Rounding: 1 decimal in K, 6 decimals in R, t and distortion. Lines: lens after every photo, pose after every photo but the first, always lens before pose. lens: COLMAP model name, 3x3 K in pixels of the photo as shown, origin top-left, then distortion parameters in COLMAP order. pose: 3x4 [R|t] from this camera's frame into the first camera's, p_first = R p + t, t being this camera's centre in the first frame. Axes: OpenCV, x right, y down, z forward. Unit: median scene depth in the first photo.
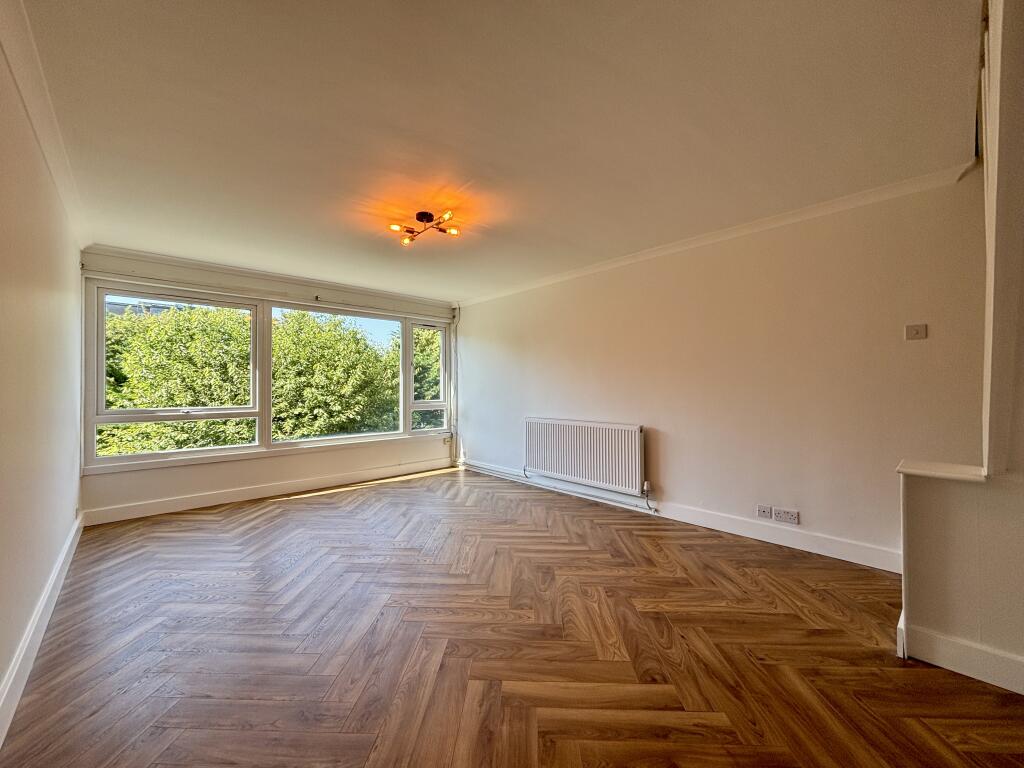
lens RADIAL K [[409.8, 0, 511.1], [0, 409.8, 384.7], [0, 0, 1]] dist [0.003783, 0.000253]
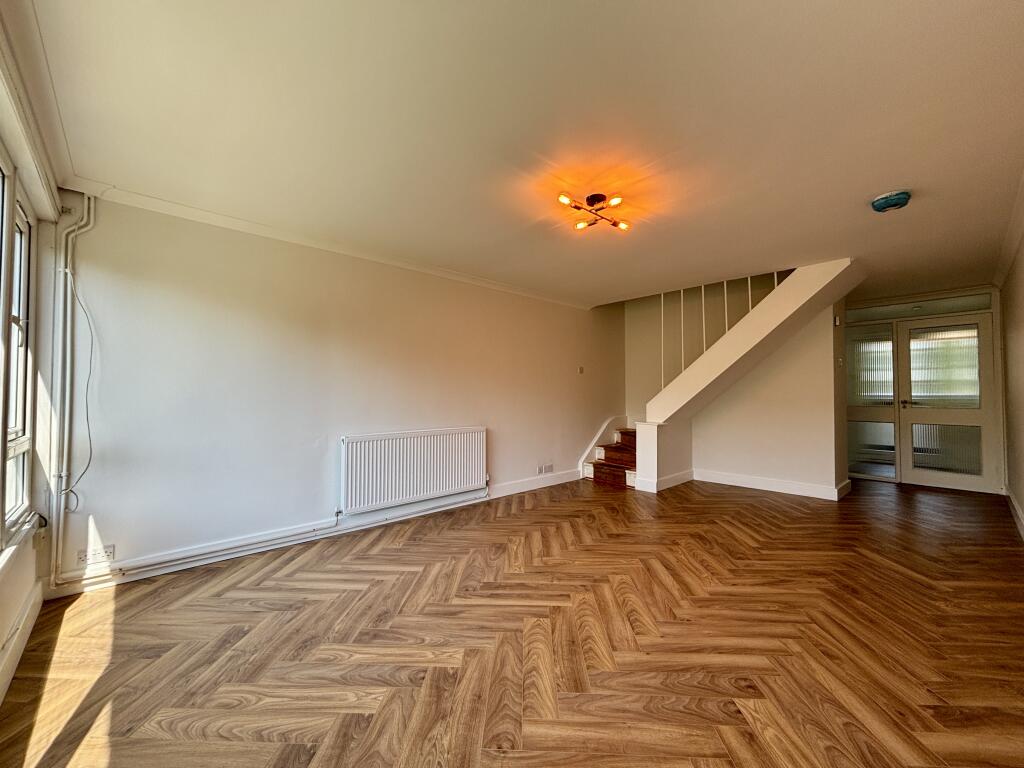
lens RADIAL K [[409.8, 0, 511.9], [0, 409.8, 382.2], [0, 0, 1]] dist [0.003783, 0.000253]
pose [[-0.002230, 0.034437, 0.999404, -0.987443], [-0.007514, 0.999378, -0.034453, 0.015491], [-0.999969, -0.007587, -0.001970, 1.077795]]
